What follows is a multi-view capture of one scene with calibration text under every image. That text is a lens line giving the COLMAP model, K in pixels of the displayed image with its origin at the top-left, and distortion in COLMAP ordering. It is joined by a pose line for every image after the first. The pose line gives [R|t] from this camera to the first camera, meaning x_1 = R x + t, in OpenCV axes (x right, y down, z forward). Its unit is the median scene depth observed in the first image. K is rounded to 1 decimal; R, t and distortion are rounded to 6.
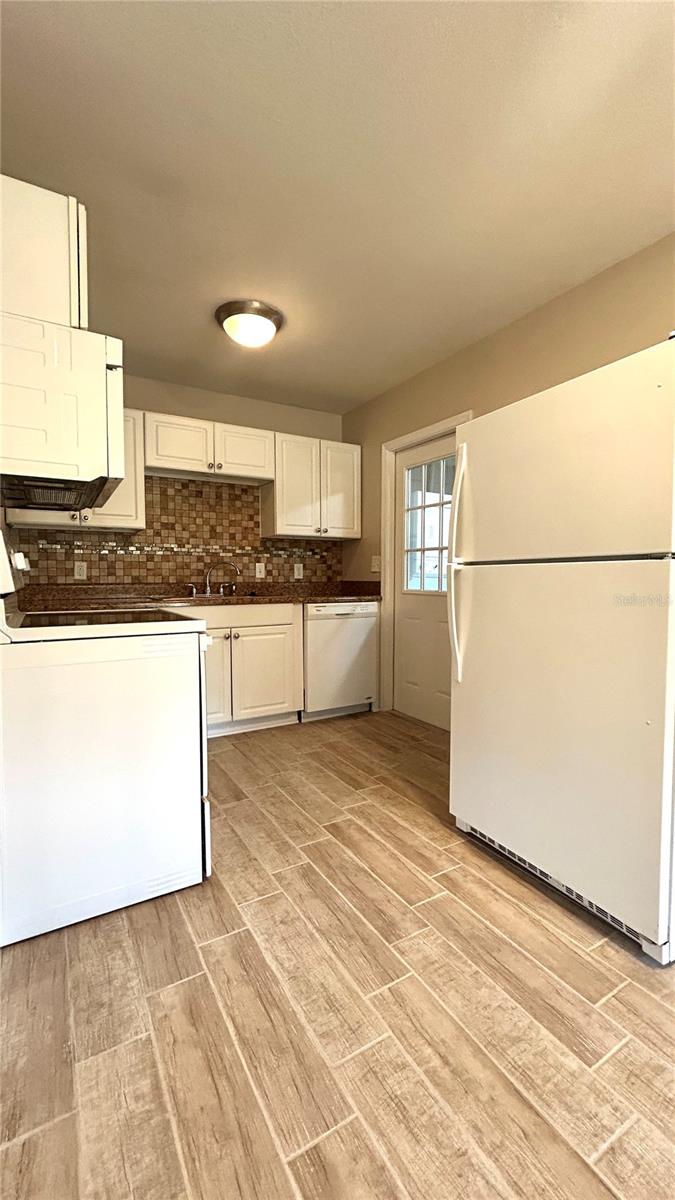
lens RADIAL K [[487.5, 0, 336.8], [0, 487.5, 598.9], [0, 0, 1]] dist [0.000446, 0.000486]
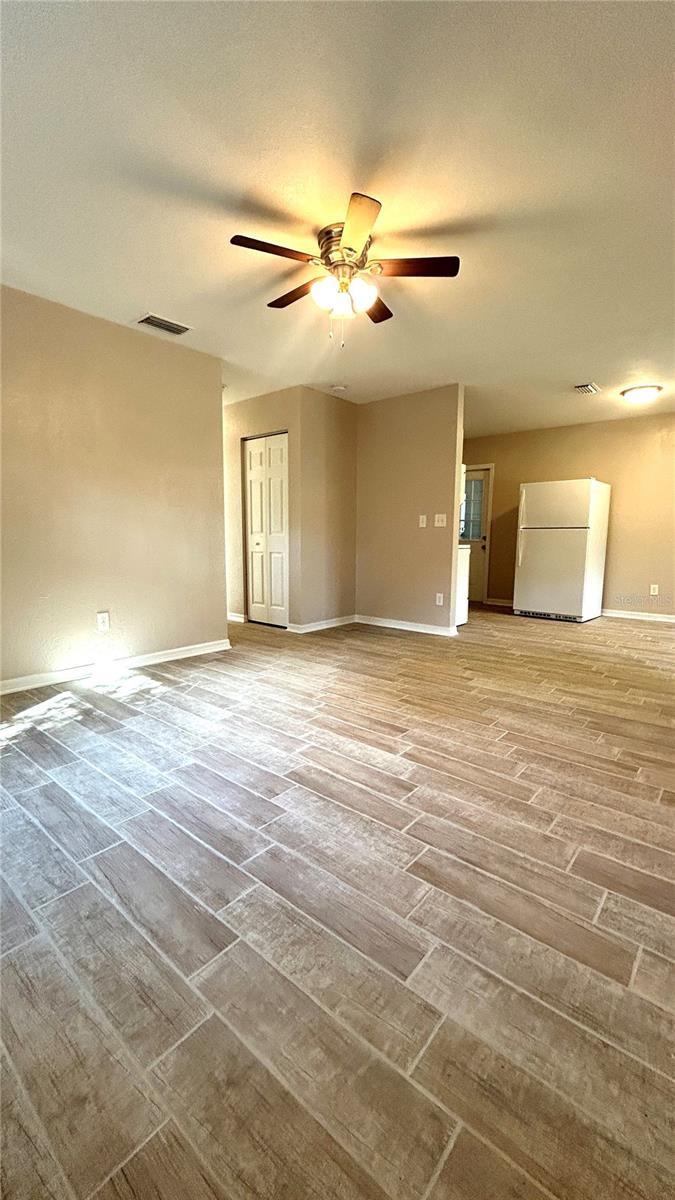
lens RADIAL K [[487.5, 0, 336.8], [0, 487.5, 598.9], [0, 0, 1]] dist [0.000446, 0.000486]
pose [[0.944751, -0.034842, 0.325931, -1.058746], [0.006416, 0.996110, 0.087884, 0.053600], [-0.327726, -0.080937, 0.941300, -0.894115]]
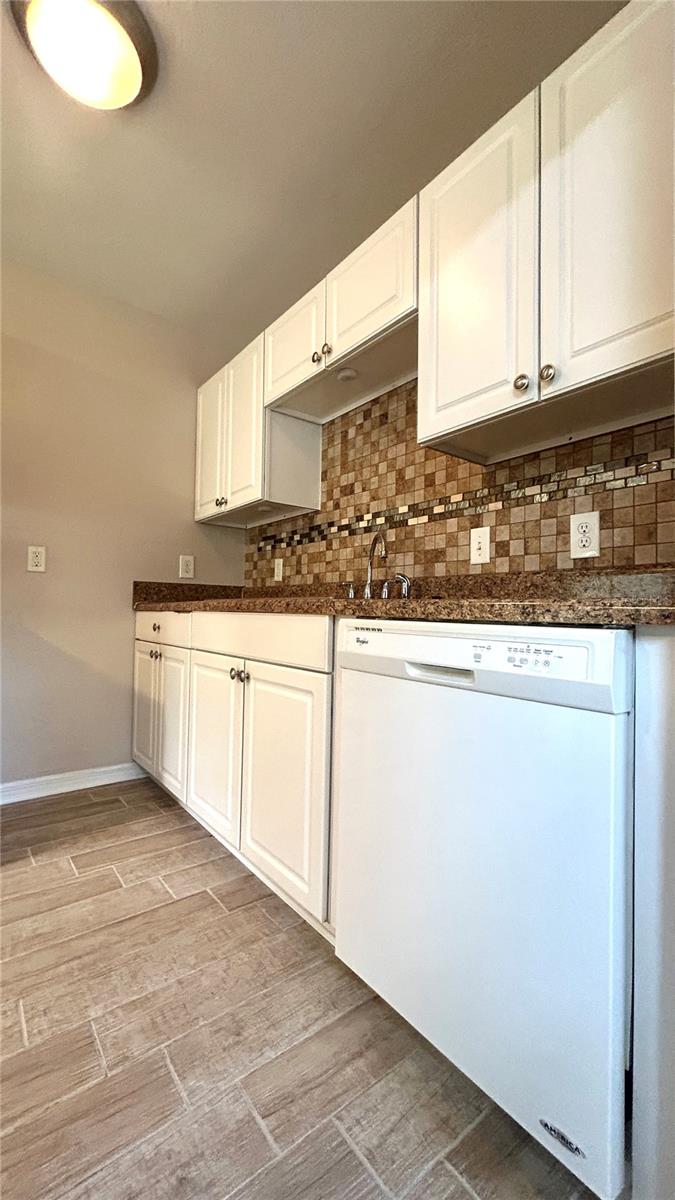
lens RADIAL K [[487.5, 0, 336.8], [0, 487.5, 598.9], [0, 0, 1]] dist [0.000446, 0.000486]
pose [[0.123916, -0.022319, -0.992042, 0.261469], [-0.063042, 0.997550, -0.030317, 0.007218], [0.990288, 0.066298, 0.122205, 0.930734]]
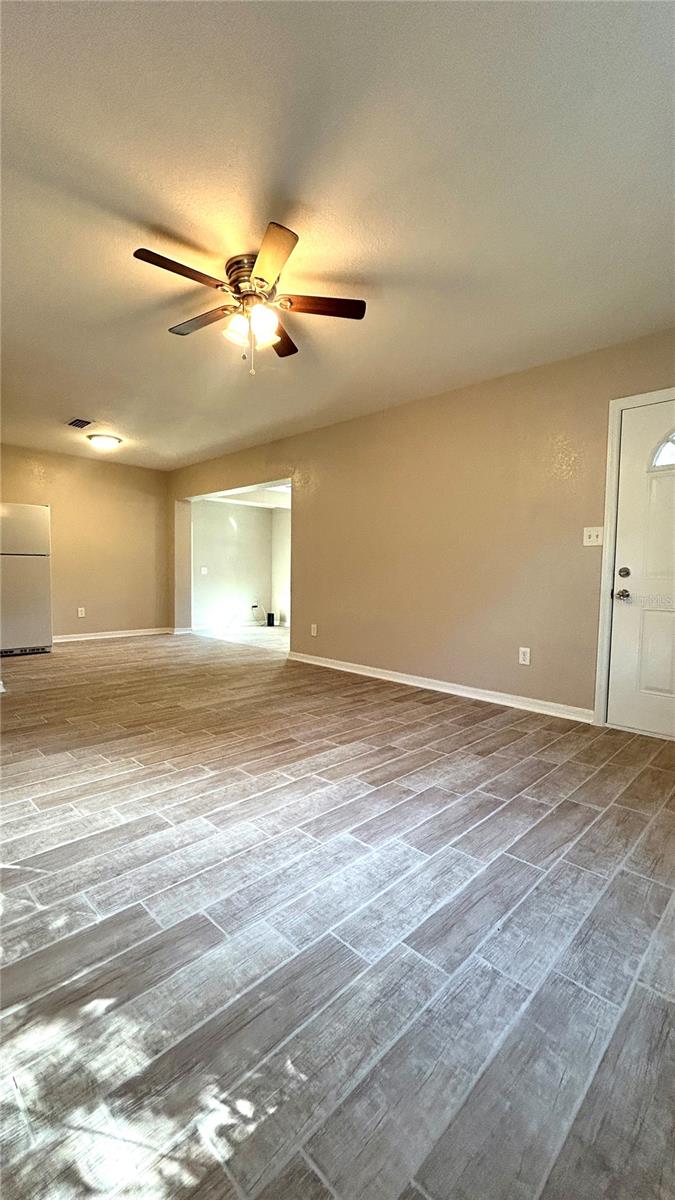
lens RADIAL K [[487.5, 0, 336.8], [0, 487.5, 598.9], [0, 0, 1]] dist [0.000446, 0.000486]
pose [[-0.257638, -0.056886, 0.964566, -1.524484], [0.025837, 0.997503, 0.065730, 0.027884], [-0.965896, 0.041856, -0.255525, -0.132891]]
